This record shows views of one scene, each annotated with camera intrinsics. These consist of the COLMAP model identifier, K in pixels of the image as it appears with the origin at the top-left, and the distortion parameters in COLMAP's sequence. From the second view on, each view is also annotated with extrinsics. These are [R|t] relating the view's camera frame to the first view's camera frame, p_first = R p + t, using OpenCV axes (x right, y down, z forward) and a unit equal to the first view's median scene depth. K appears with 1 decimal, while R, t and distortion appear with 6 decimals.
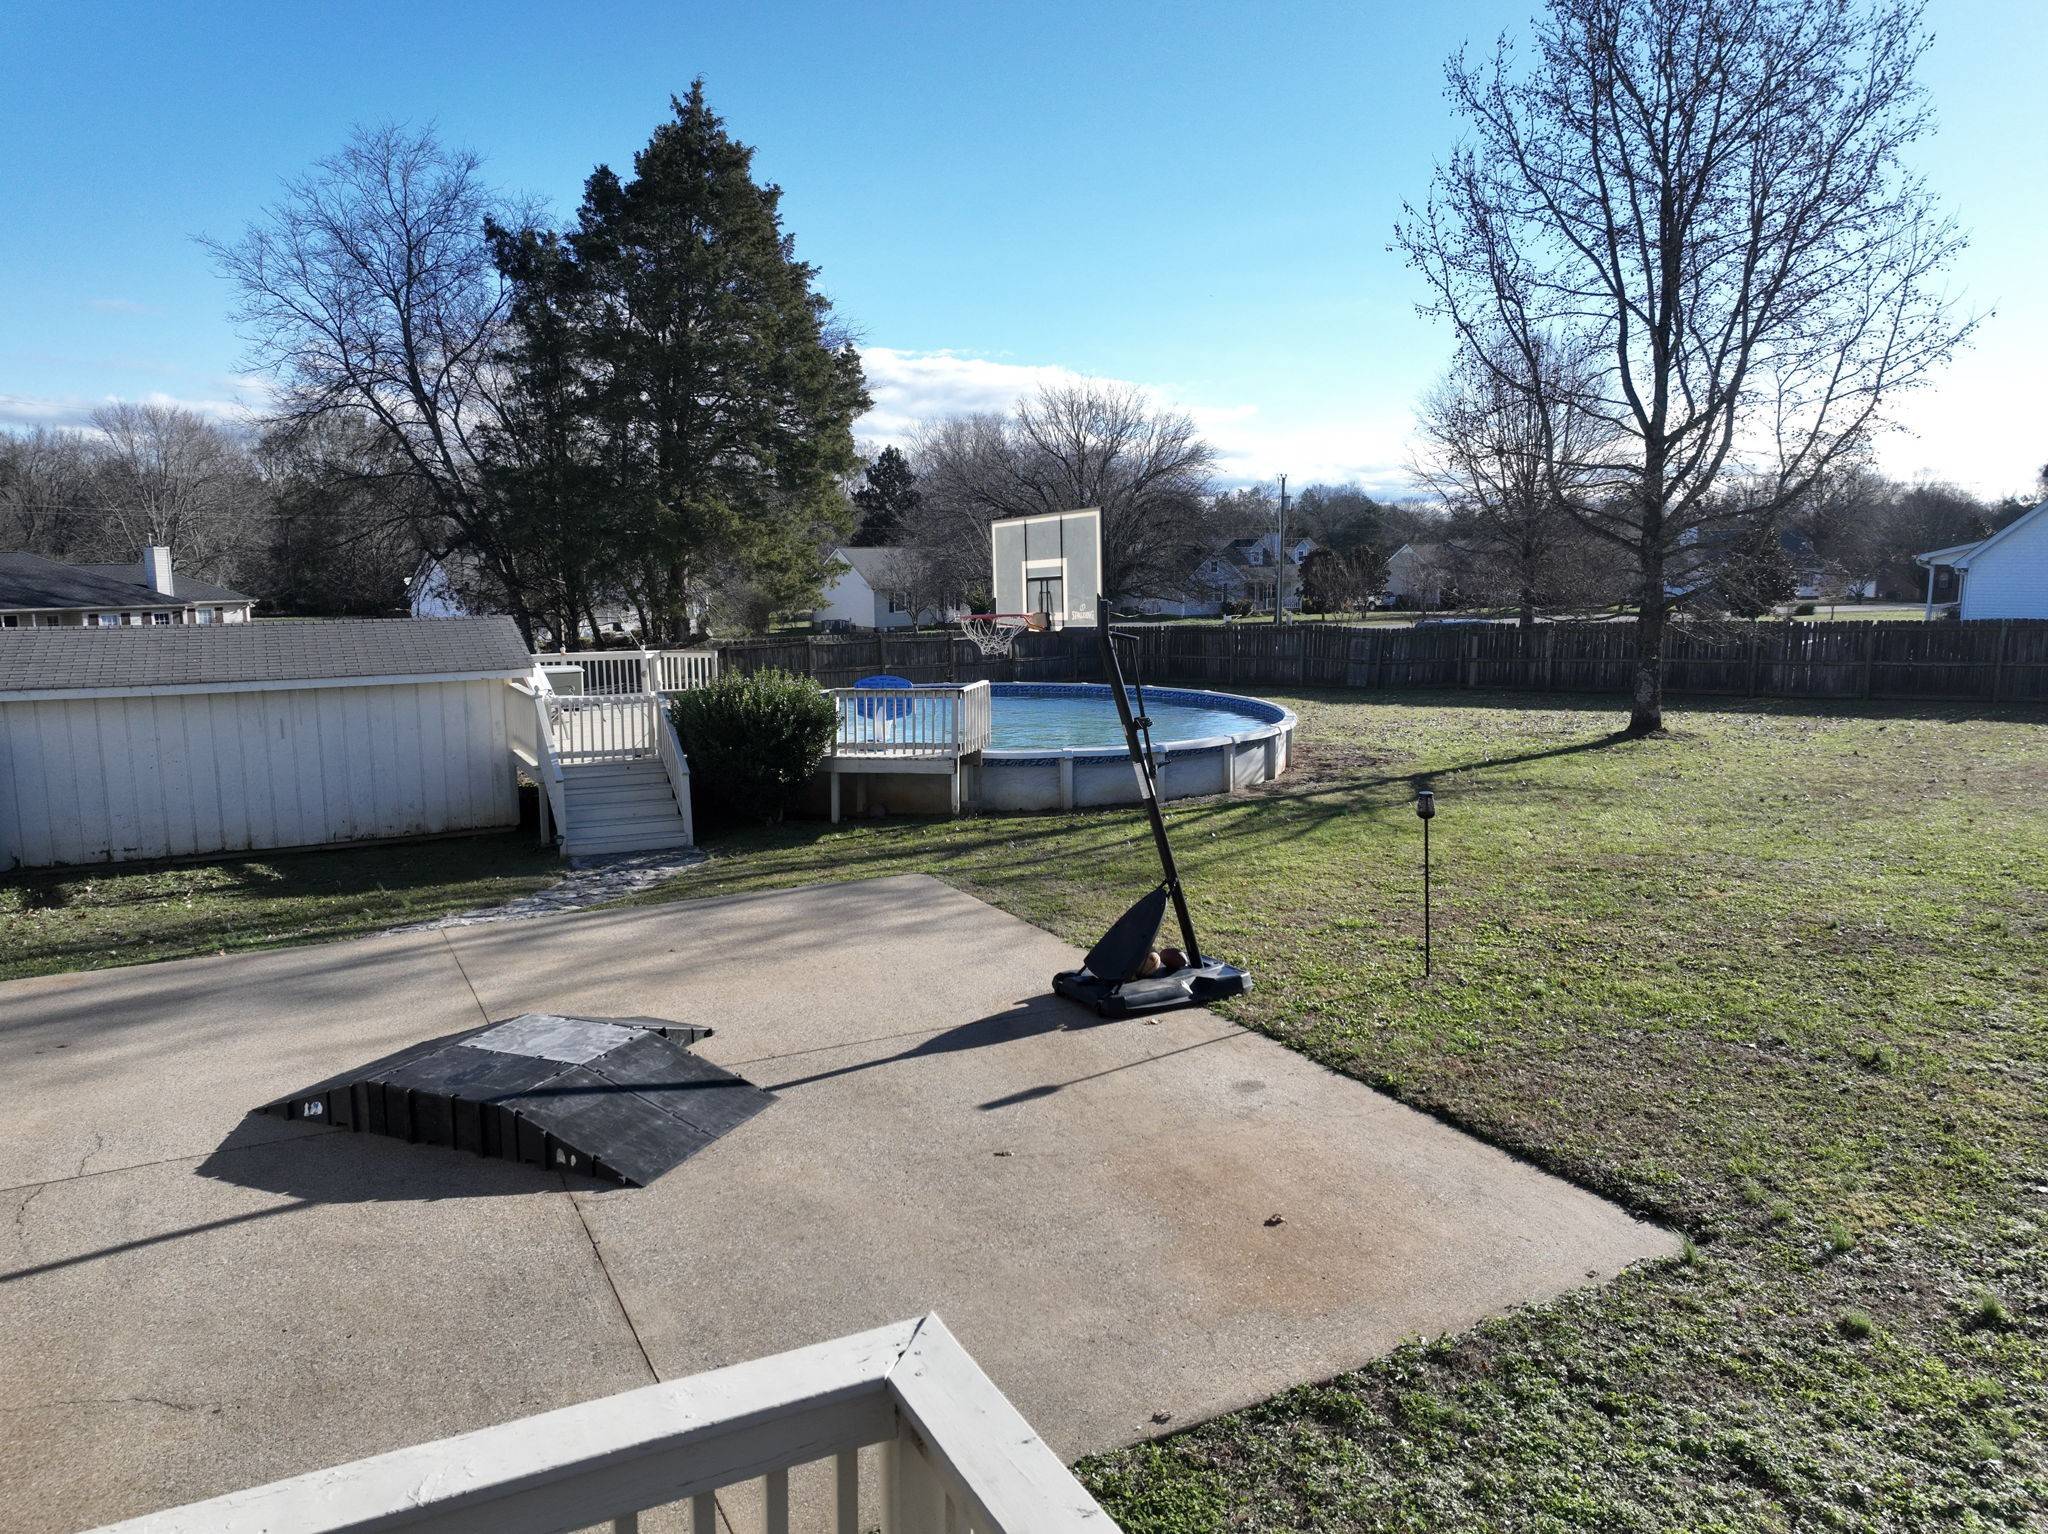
lens RADIAL K [[1431.3, 0, 1024.2], [0, 1431.3, 765.7], [0, 0, 1]] dist [0.003540, 0.004672]
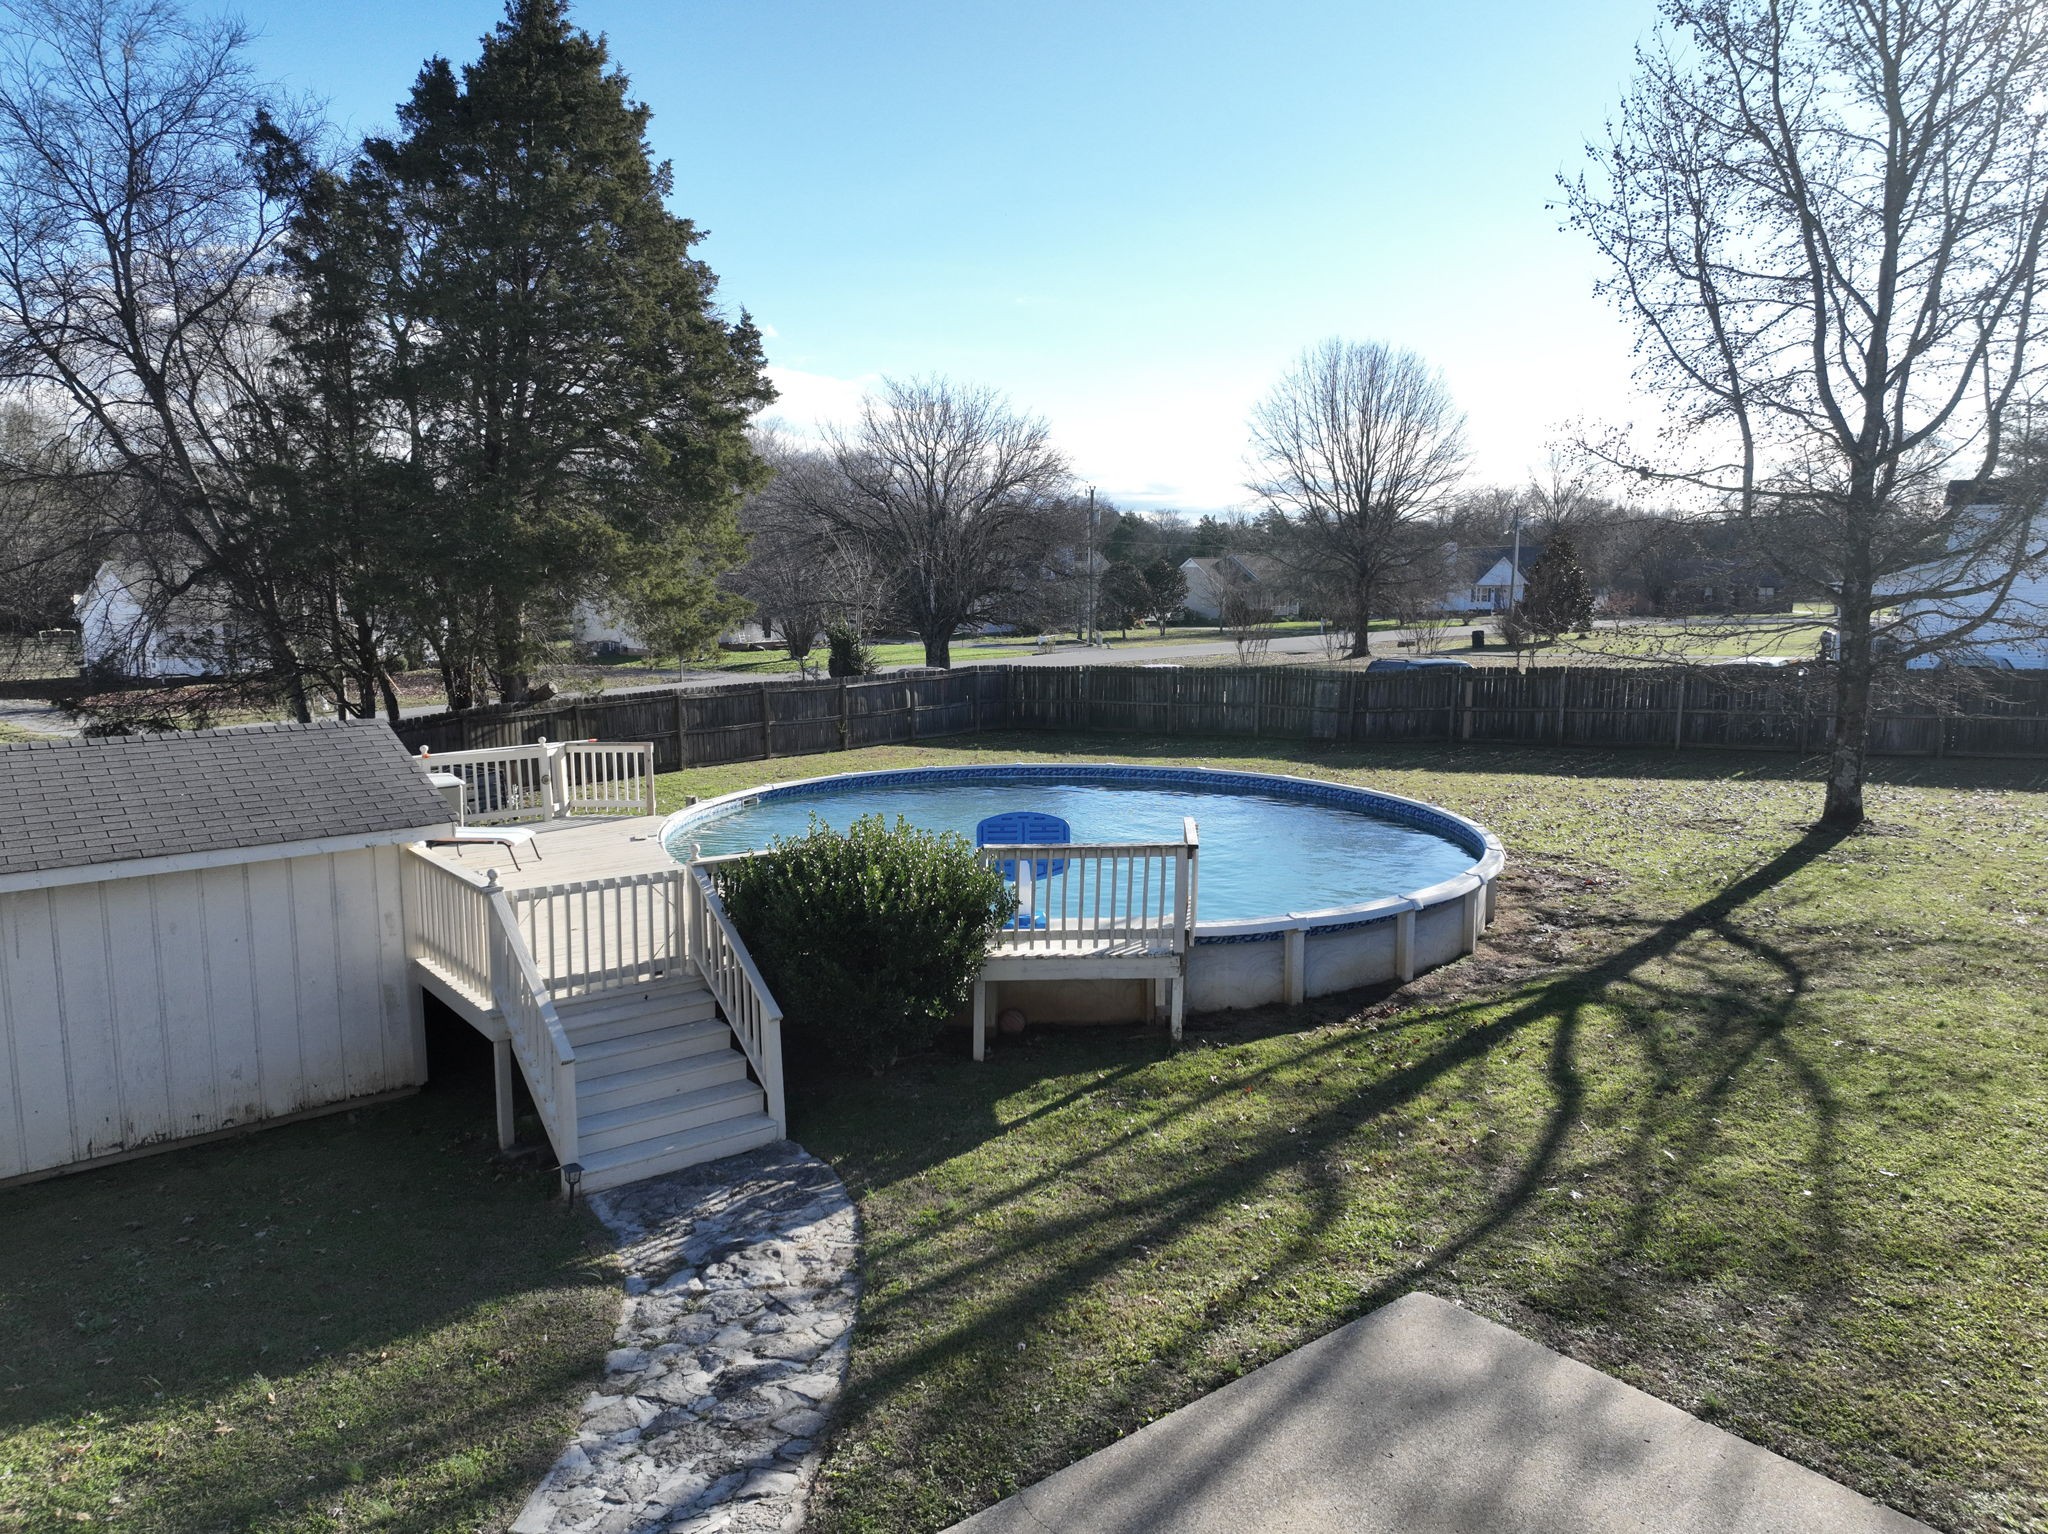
lens RADIAL K [[1431.3, 0, 1017.7], [0, 1431.3, 755.4], [0, 0, 1]] dist [0.003540, 0.004672]
pose [[0.982720, -0.020759, 0.183929, -0.205651], [0.022774, 0.999702, -0.008845, -0.077657], [-0.183691, 0.012881, 0.982900, 0.351756]]
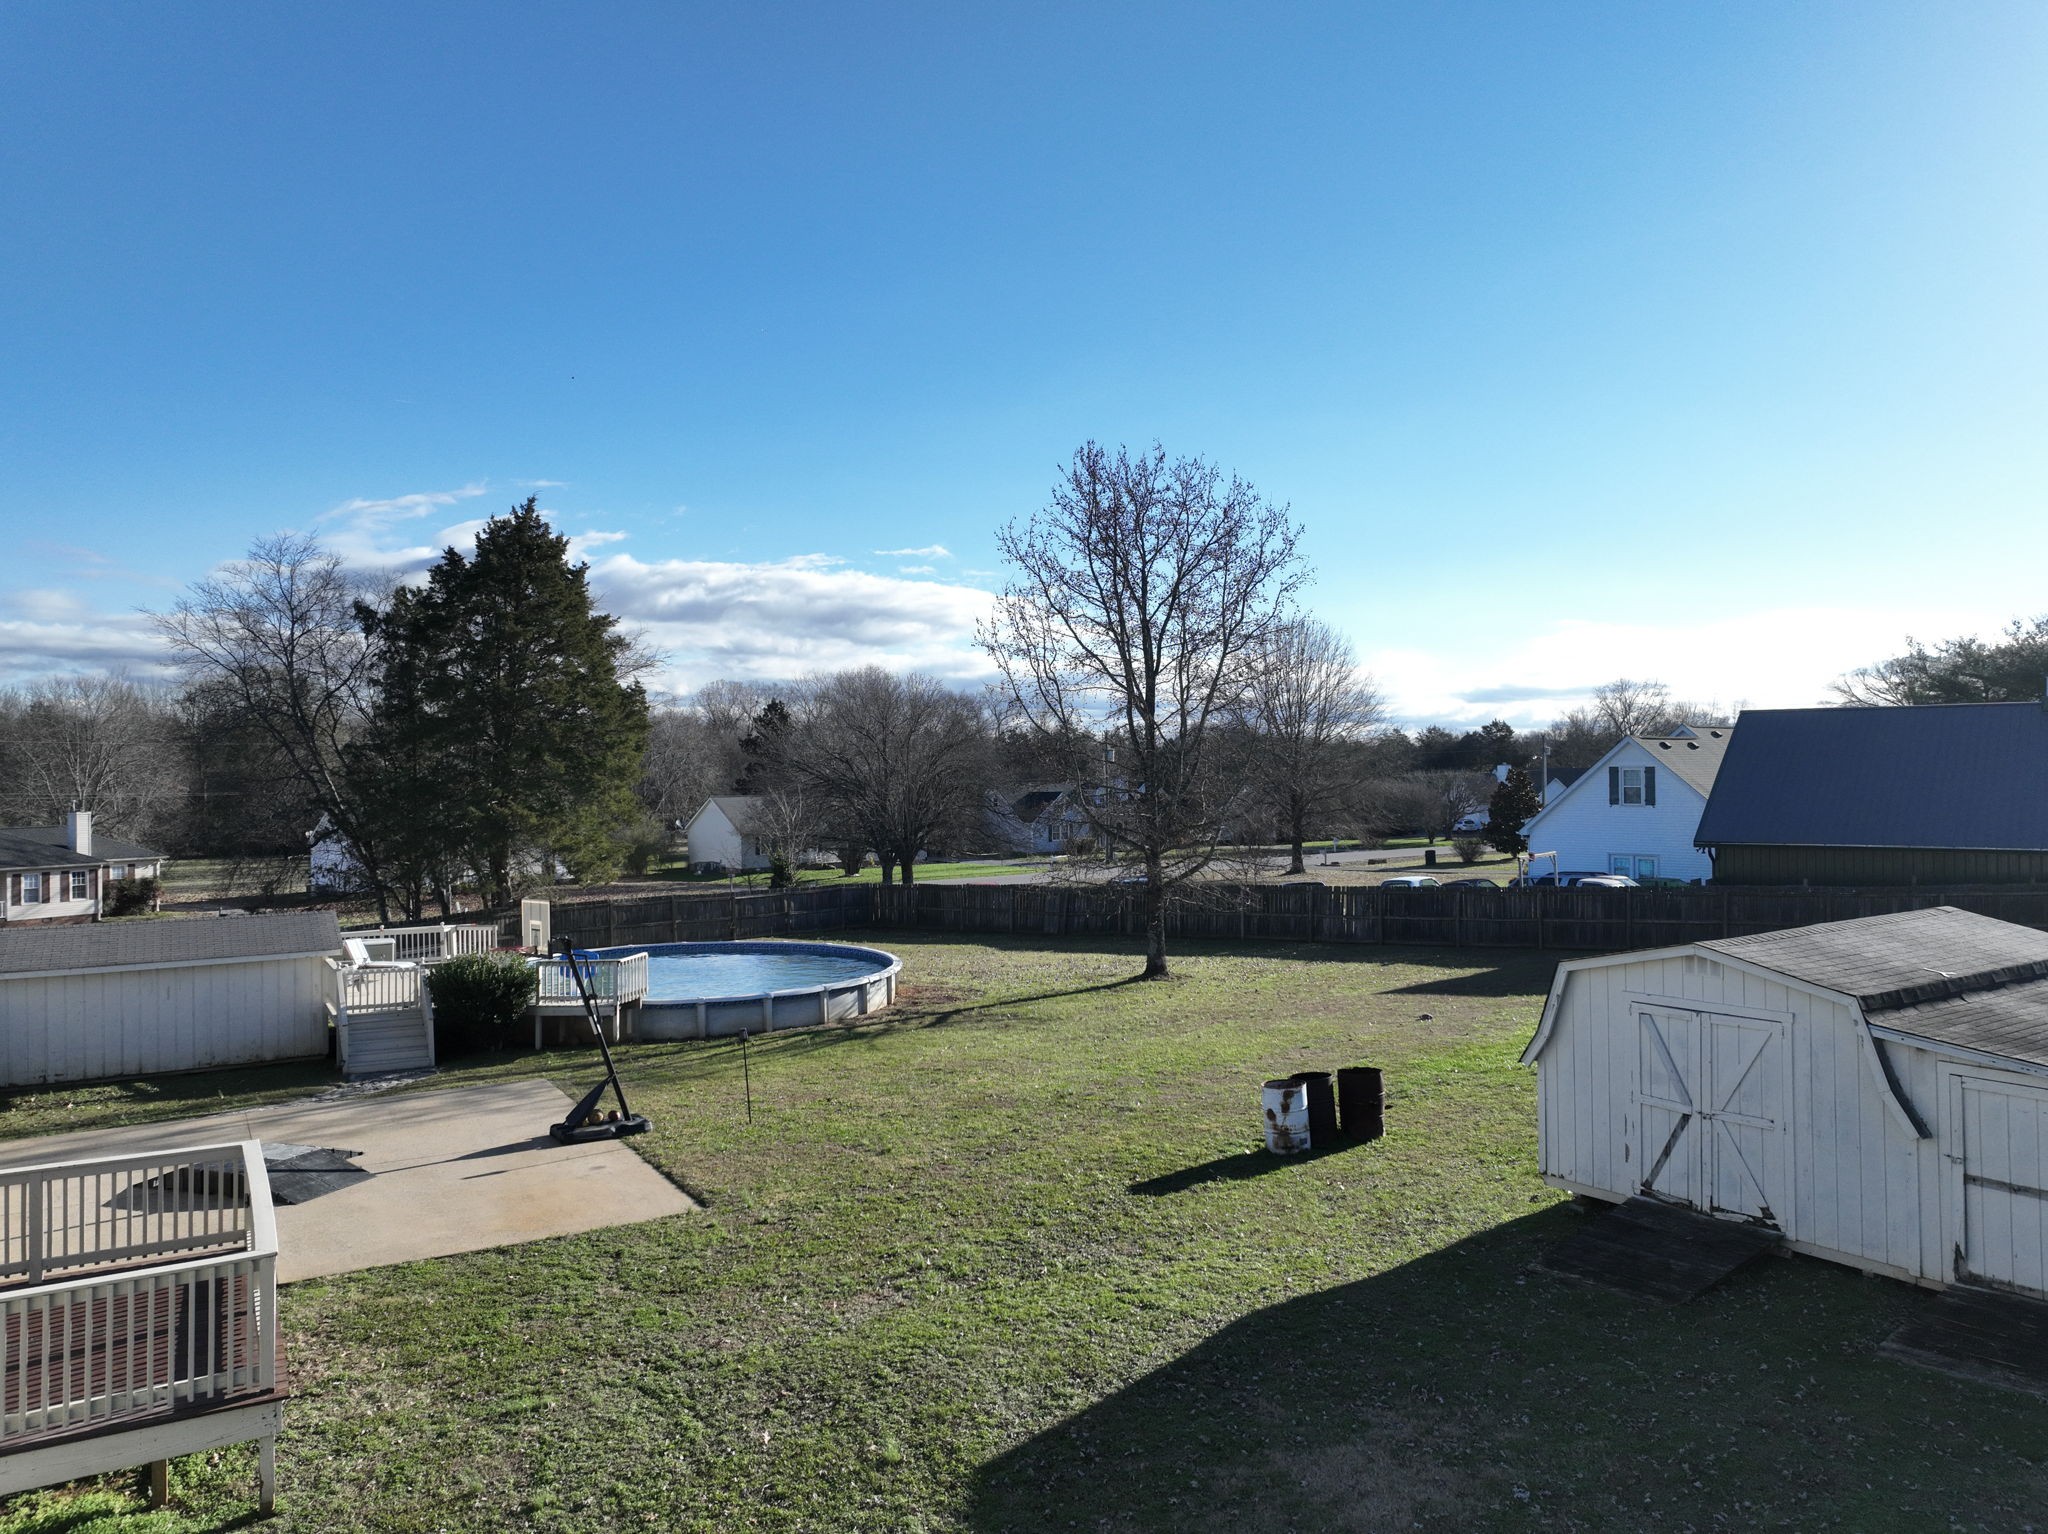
lens RADIAL K [[1431.3, 0, 1026.9], [0, 1431.3, 767.7], [0, 0, 1]] dist [0.003540, 0.004672]
pose [[0.998764, -0.006459, 0.049273, 0.283529], [0.013827, 0.988484, -0.150695, -0.017286], [-0.047732, 0.151190, 0.987352, -0.518069]]
